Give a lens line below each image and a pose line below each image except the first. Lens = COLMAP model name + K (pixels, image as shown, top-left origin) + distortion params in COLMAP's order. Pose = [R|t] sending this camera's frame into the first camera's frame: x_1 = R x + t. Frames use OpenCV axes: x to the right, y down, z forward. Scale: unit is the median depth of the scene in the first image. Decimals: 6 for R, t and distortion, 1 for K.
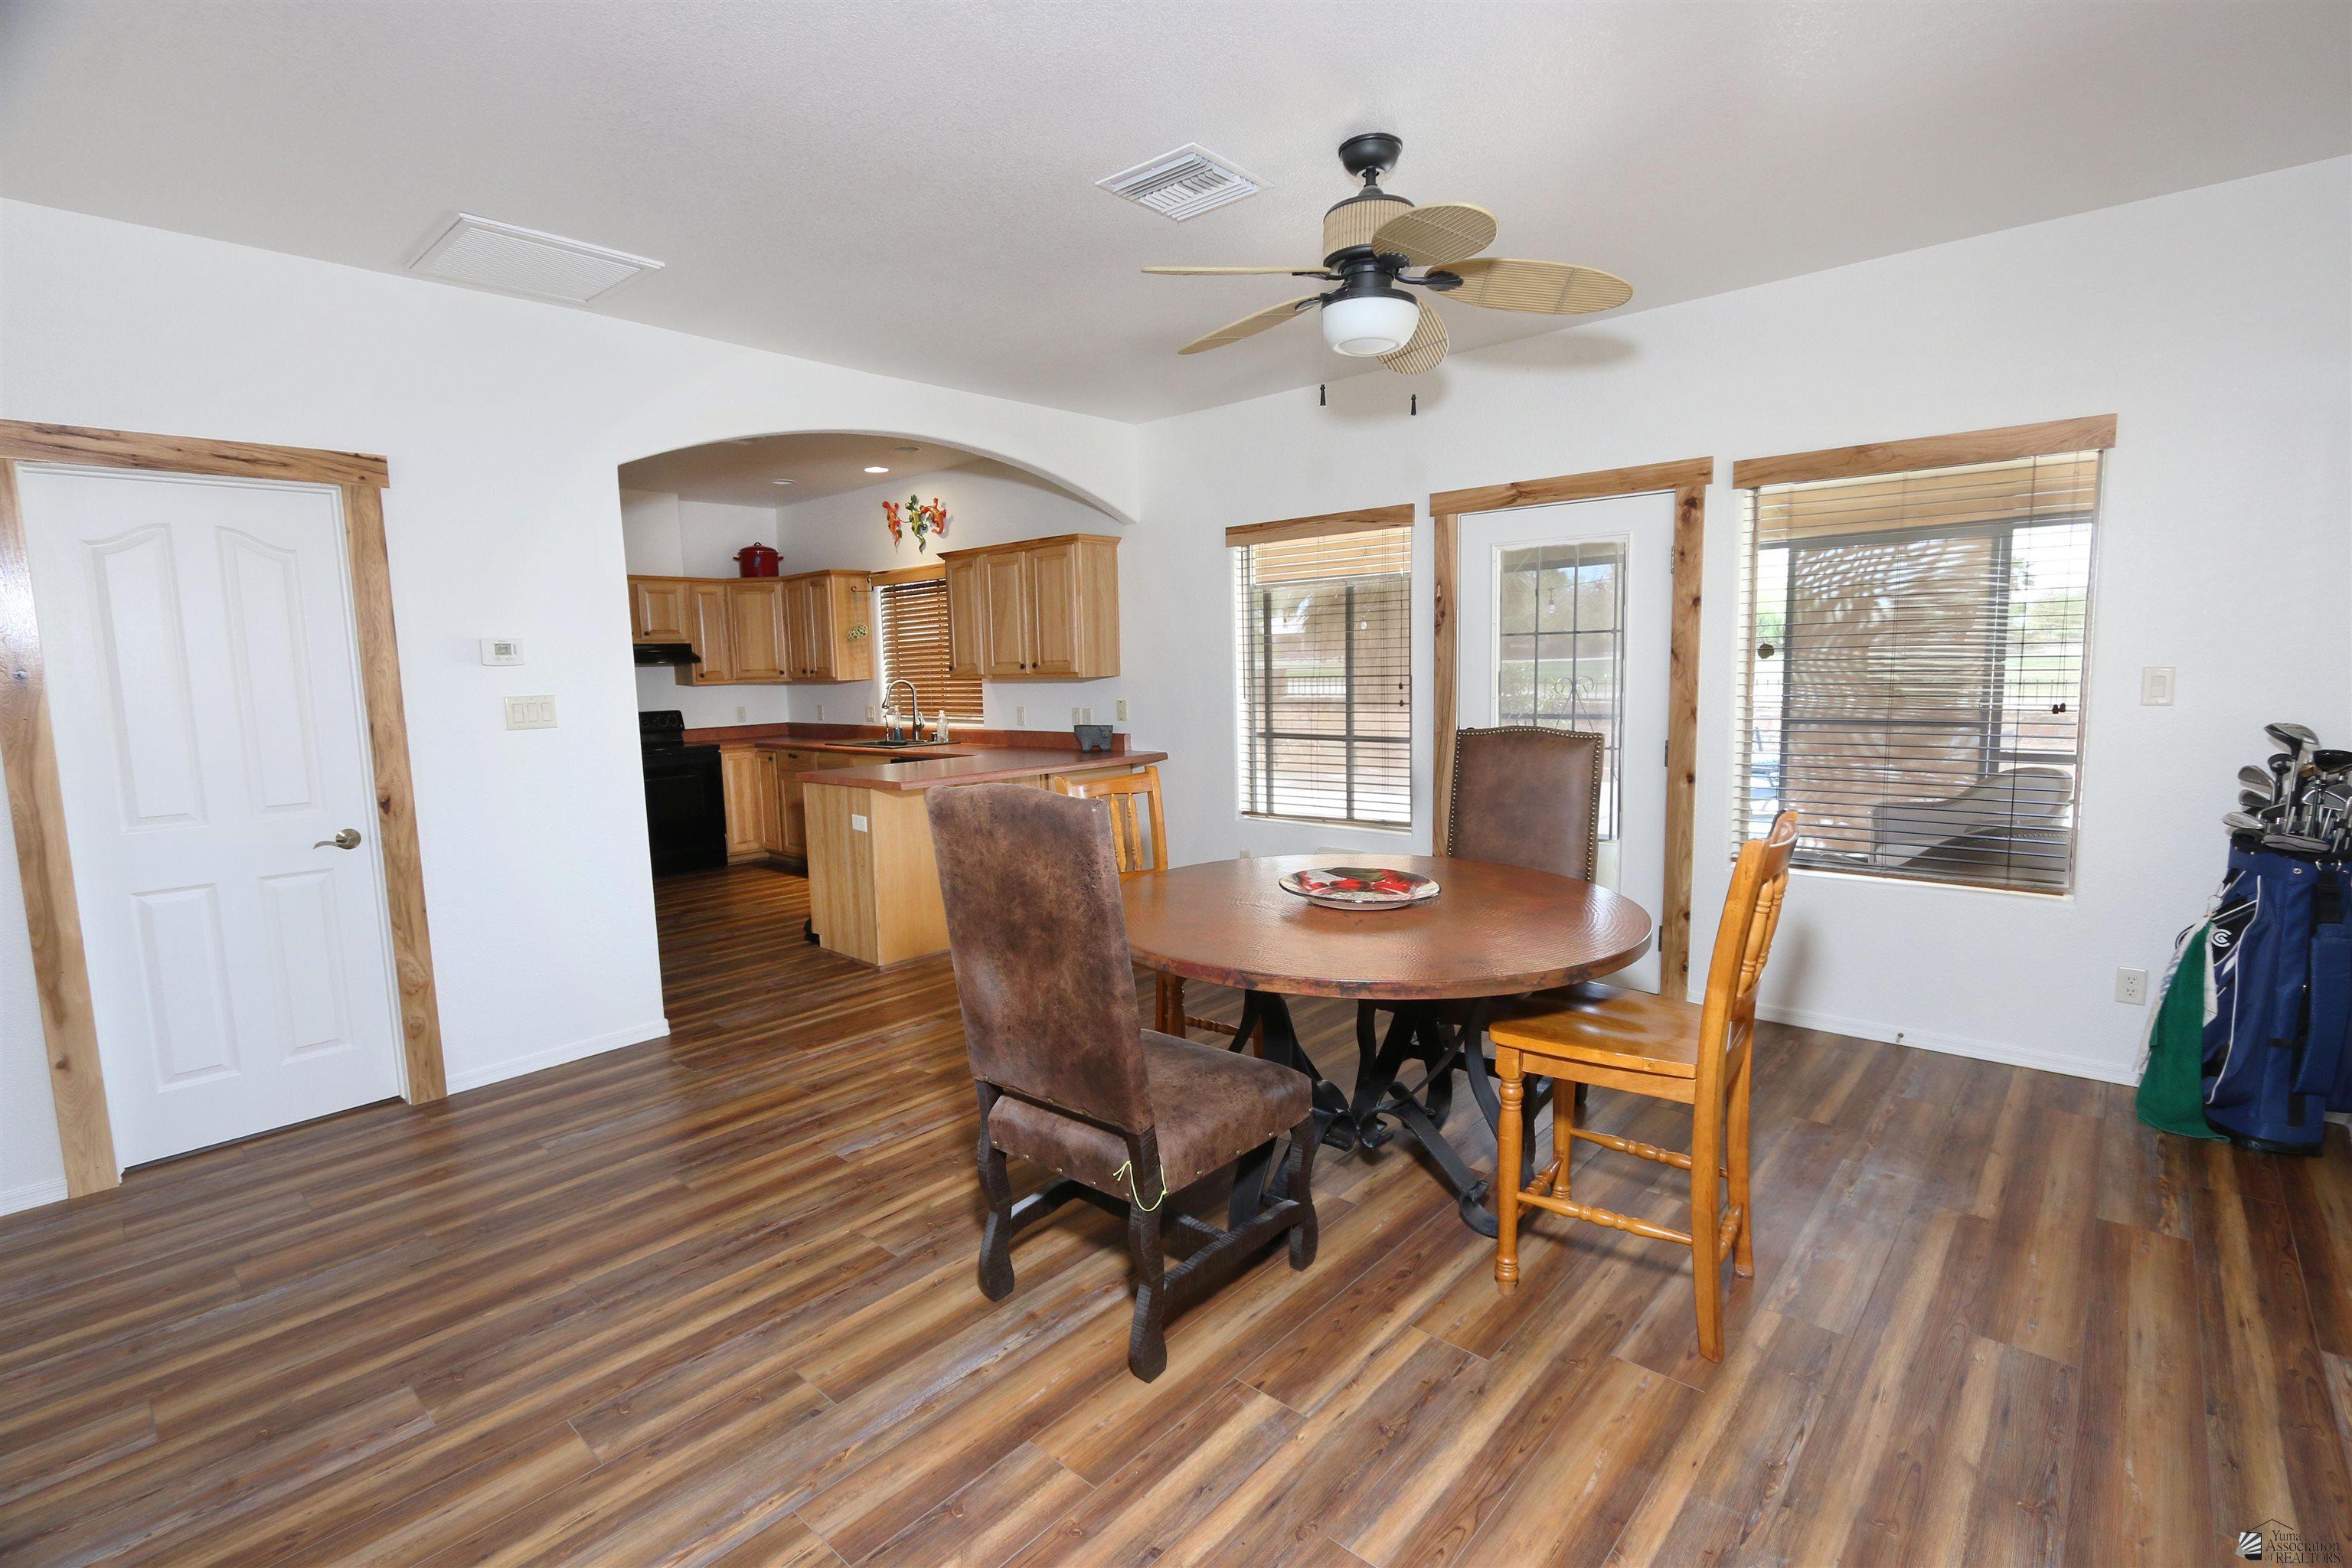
lens RADIAL K [[1087.1, 0, 1186.0], [0, 1087.1, 784.8], [0, 0, 1]] dist [-0.015349, 0.002868]
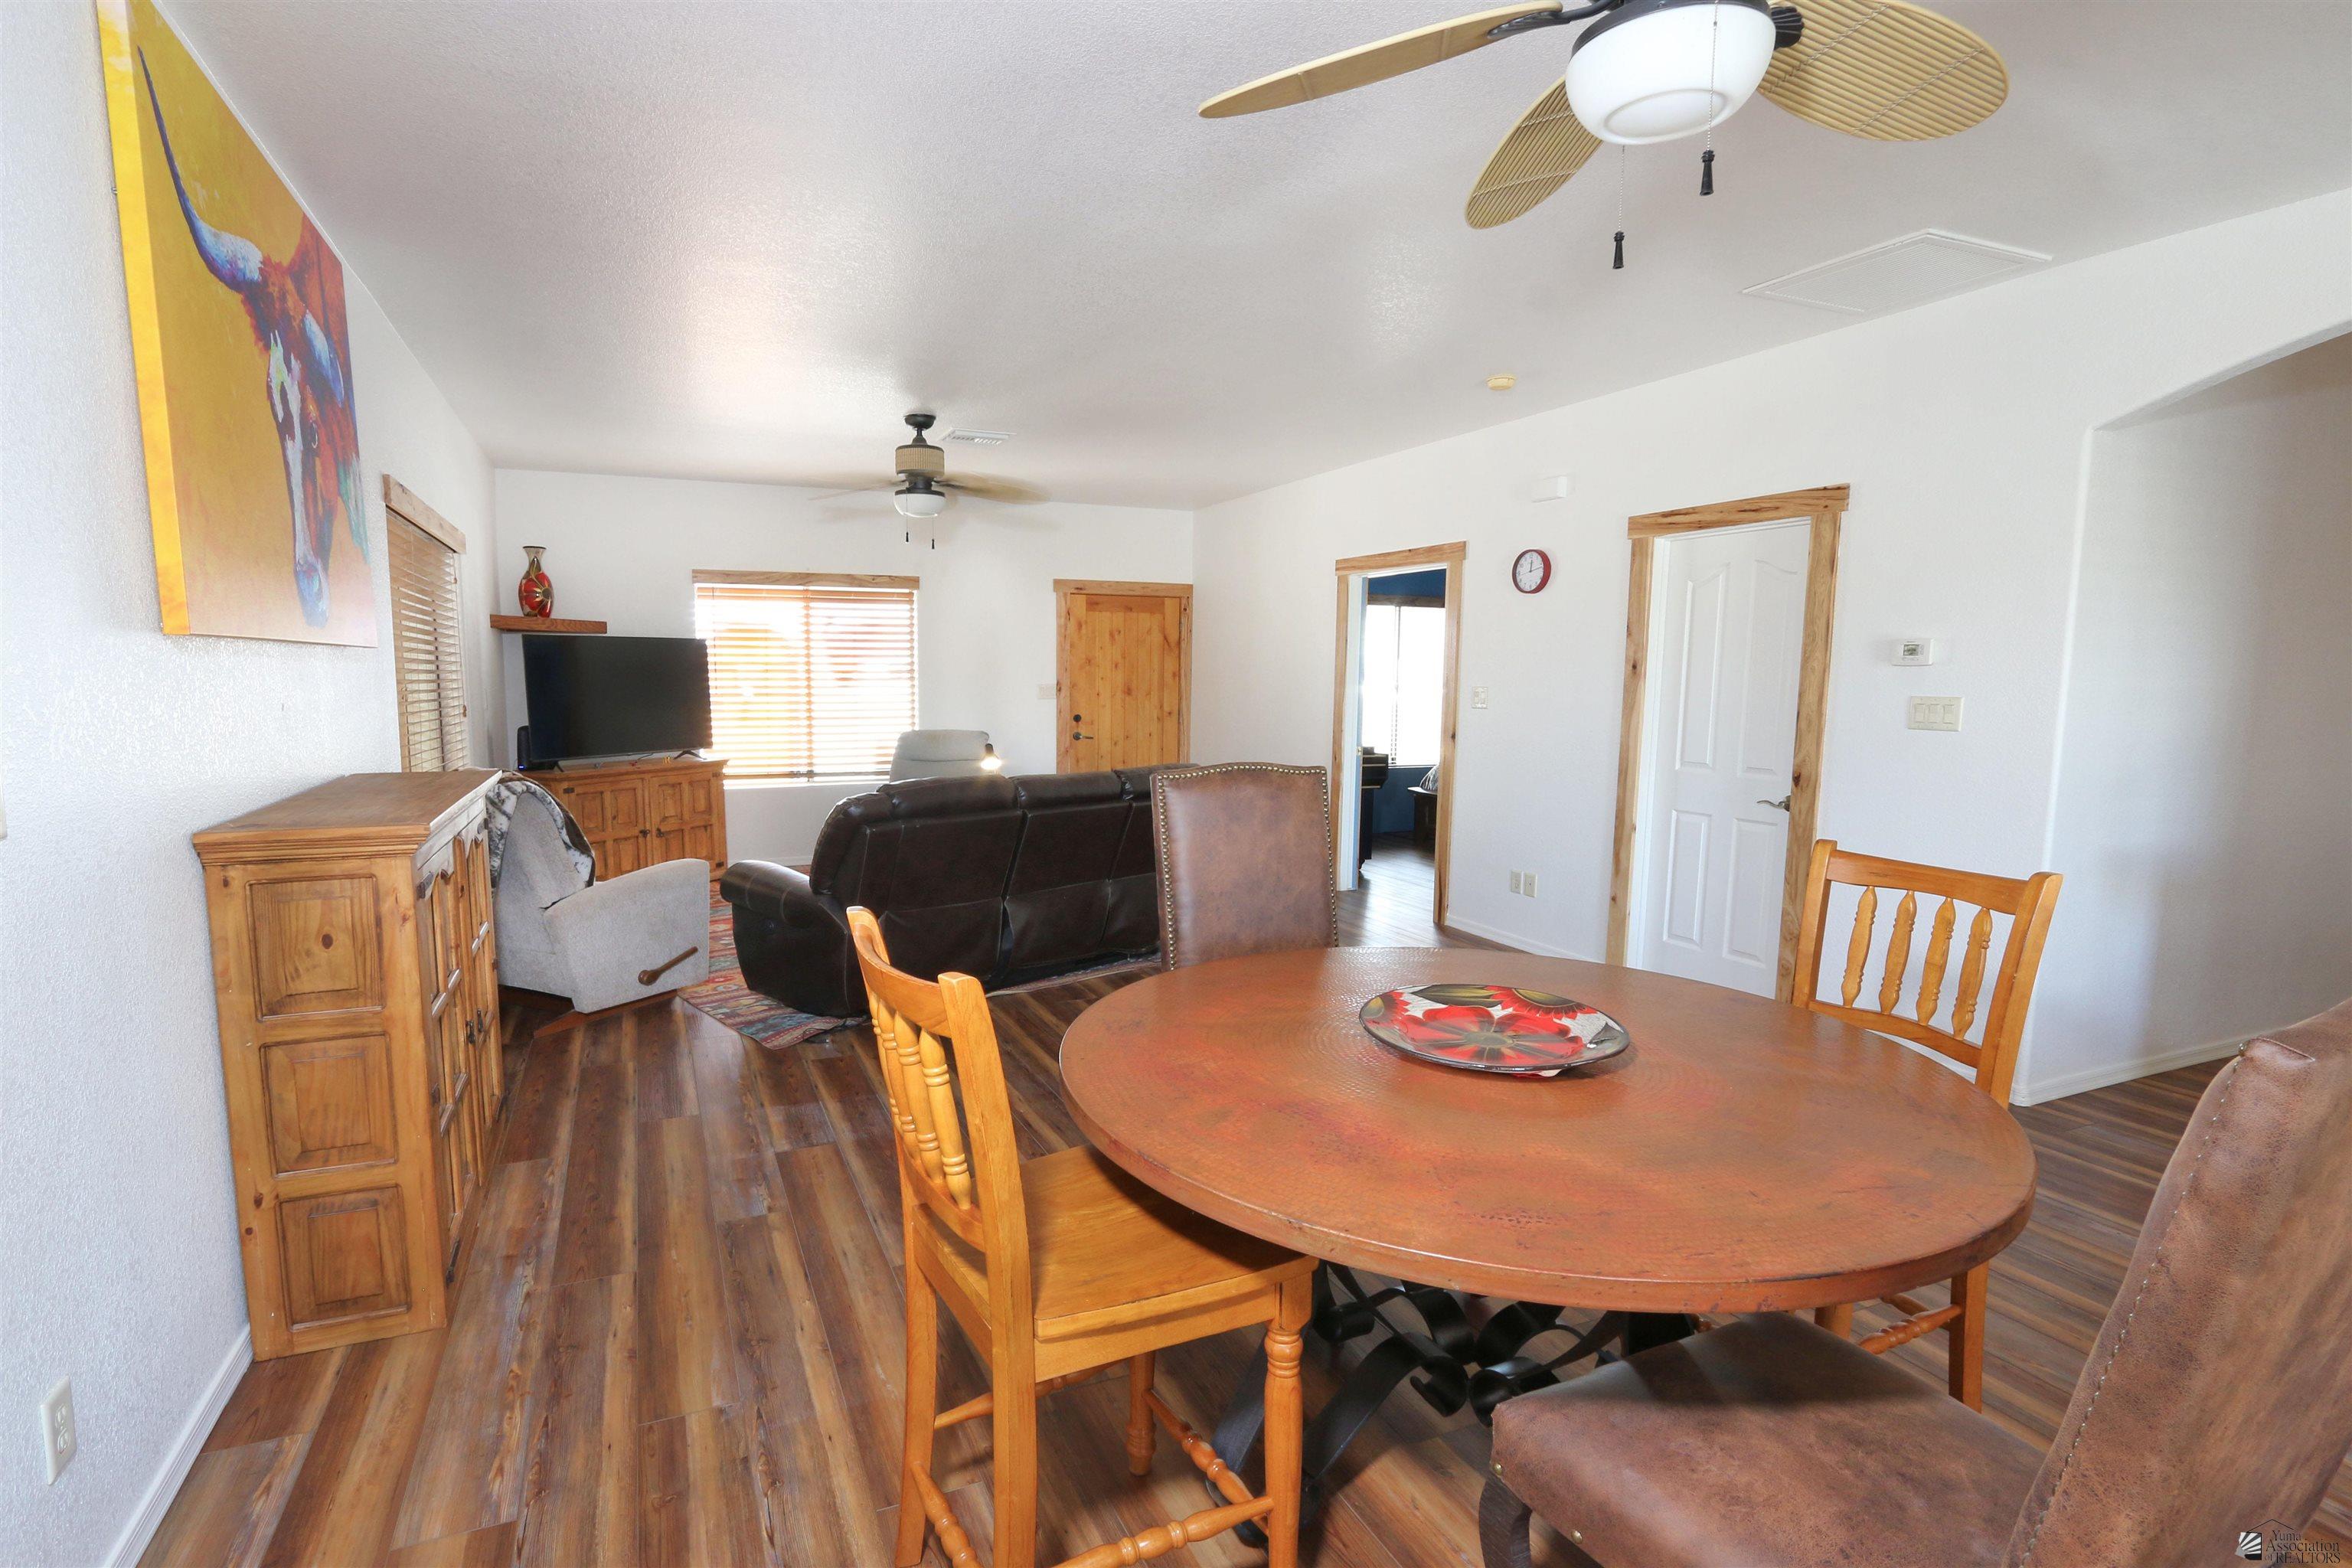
lens RADIAL K [[1087.1, 0, 1182.0], [0, 1087.1, 782.0], [0, 0, 1]] dist [-0.015349, 0.002868]
pose [[-0.377446, 0.115401, -0.918813, 0.658617], [-0.105076, 0.980459, 0.166309, -0.113123], [0.920051, 0.159318, -0.357945, 0.846597]]
